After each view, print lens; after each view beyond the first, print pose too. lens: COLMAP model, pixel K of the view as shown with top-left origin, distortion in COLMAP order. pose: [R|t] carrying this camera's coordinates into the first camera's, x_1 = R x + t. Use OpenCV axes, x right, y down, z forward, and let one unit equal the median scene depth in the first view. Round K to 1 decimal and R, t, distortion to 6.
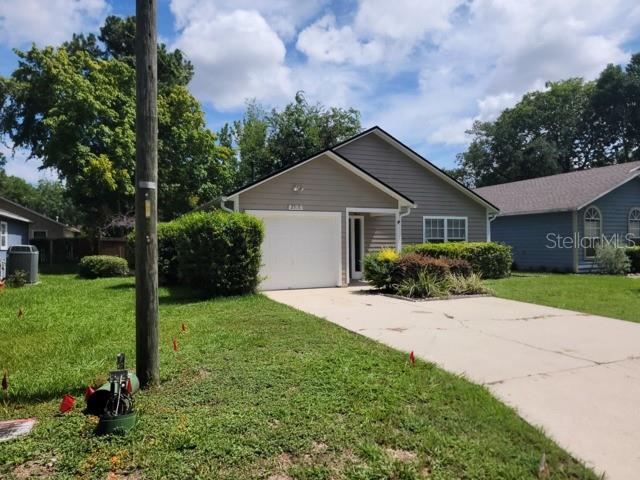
lens RADIAL K [[445.7, 0, 320.0], [0, 445.7, 240.0], [0, 0, 1]] dist [0.084993, -0.061231]
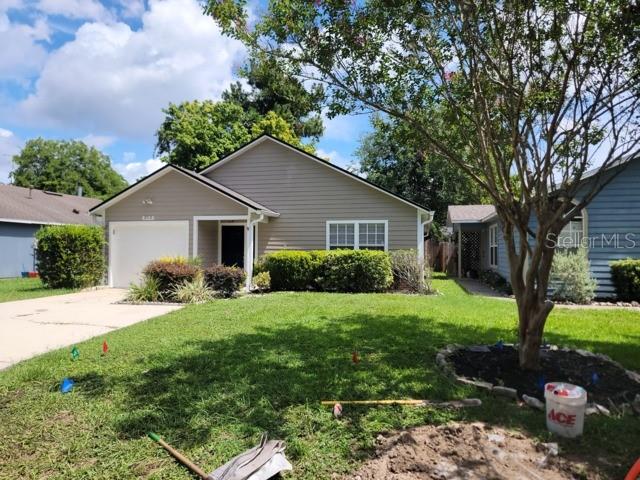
lens RADIAL K [[445.7, 0, 320.0], [0, 445.7, 240.0], [0, 0, 1]] dist [0.084993, -0.061231]
pose [[0.797933, -0.000700, -0.602746, 0.758042], [-0.004497, 0.999965, -0.007116, -0.007126], [0.602730, 0.008389, 0.797901, 0.251978]]
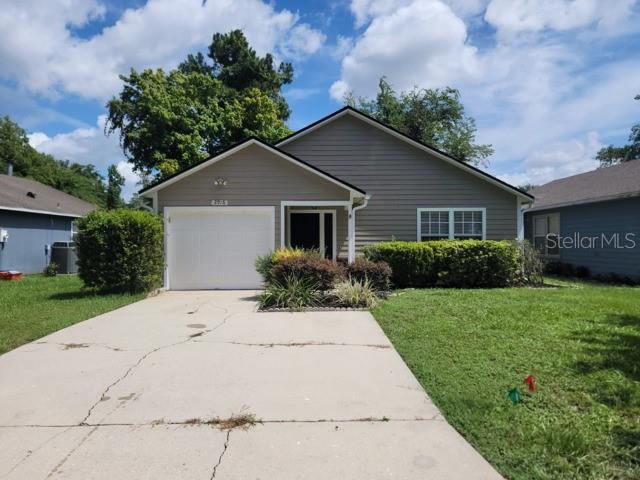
lens RADIAL K [[444.7, 0, 327.7], [0, 444.7, 240.2], [0, 0, 1]] dist [0.046502, -0.002986]
pose [[0.921762, 0.004196, -0.387734, 0.388376], [0.000206, 0.999936, 0.011311, -0.003620], [0.387757, -0.010506, 0.921702, 0.170350]]
